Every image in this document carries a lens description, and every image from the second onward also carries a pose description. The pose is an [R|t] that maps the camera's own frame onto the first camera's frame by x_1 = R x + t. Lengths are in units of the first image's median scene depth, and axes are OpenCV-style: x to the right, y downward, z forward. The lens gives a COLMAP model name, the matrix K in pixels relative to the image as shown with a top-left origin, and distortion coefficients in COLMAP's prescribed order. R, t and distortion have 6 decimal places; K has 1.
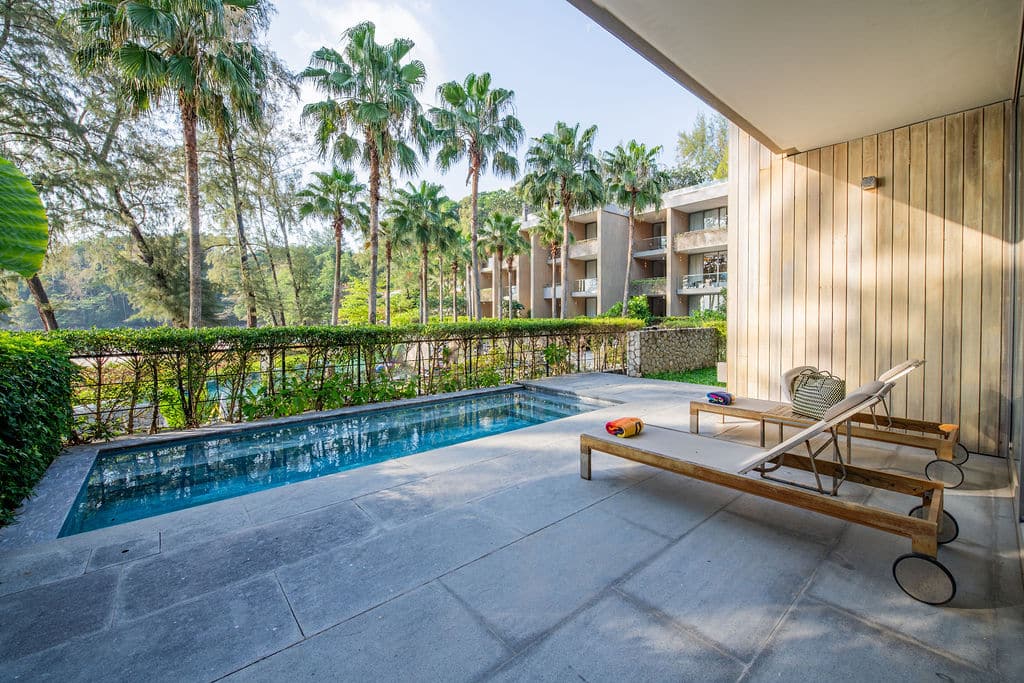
lens RADIAL K [[414.1, 0, 515.7], [0, 414.1, 323.6], [0, 0, 1]] dist [-0.001930, -0.000895]
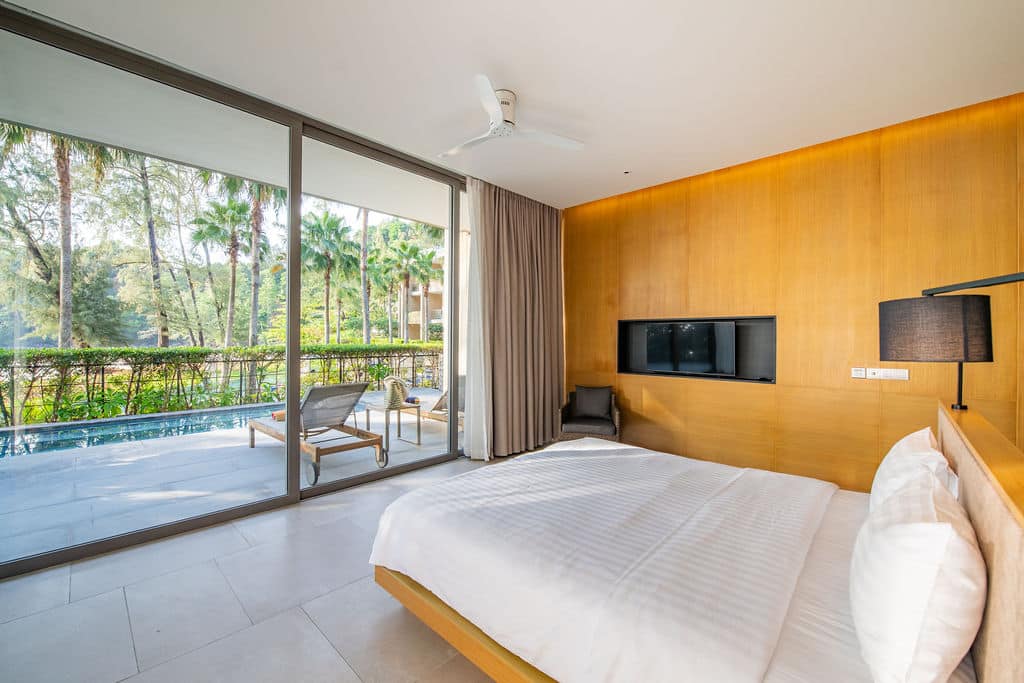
lens RADIAL K [[414.1, 0, 513.3], [0, 414.1, 339.1], [0, 0, 1]] dist [-0.001930, -0.000895]
pose [[0.994882, 0.010176, 0.100530, 0.154963], [-0.008615, 0.999836, -0.015940, -0.002961], [-0.100676, 0.014993, 0.994806, -0.105272]]
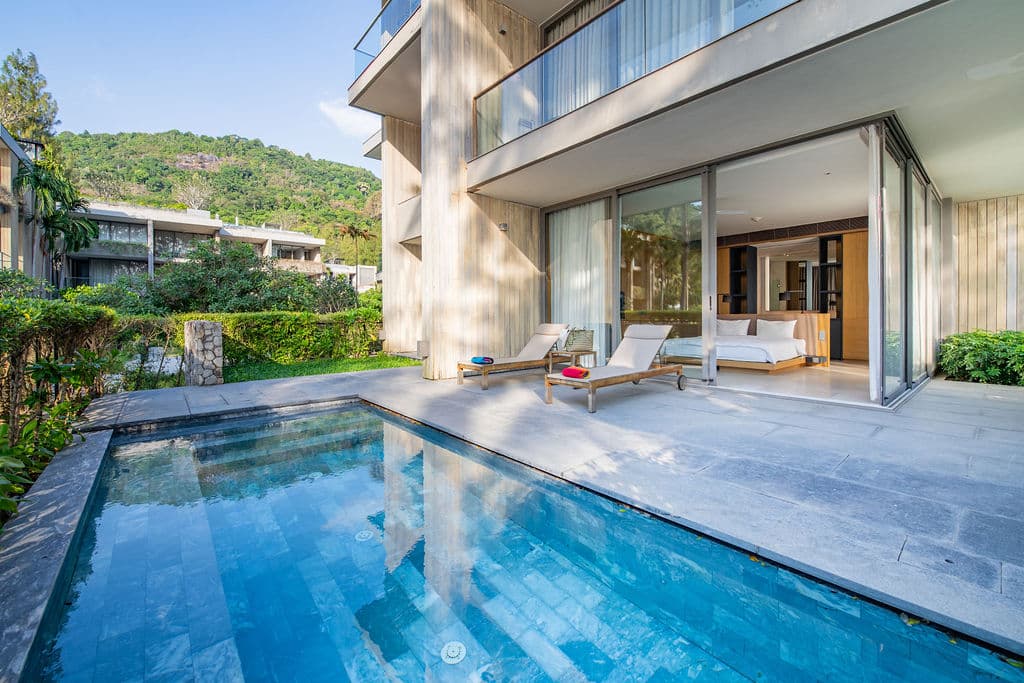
lens RADIAL K [[414.1, 0, 514.2], [0, 414.1, 314.1], [0, 0, 1]] dist [-0.001930, -0.000895]
pose [[0.003374, 0.006194, 0.999975, -0.338078], [0.011487, 0.999915, -0.006232, 0.017145], [-0.999928, 0.011507, 0.003303, 0.354659]]
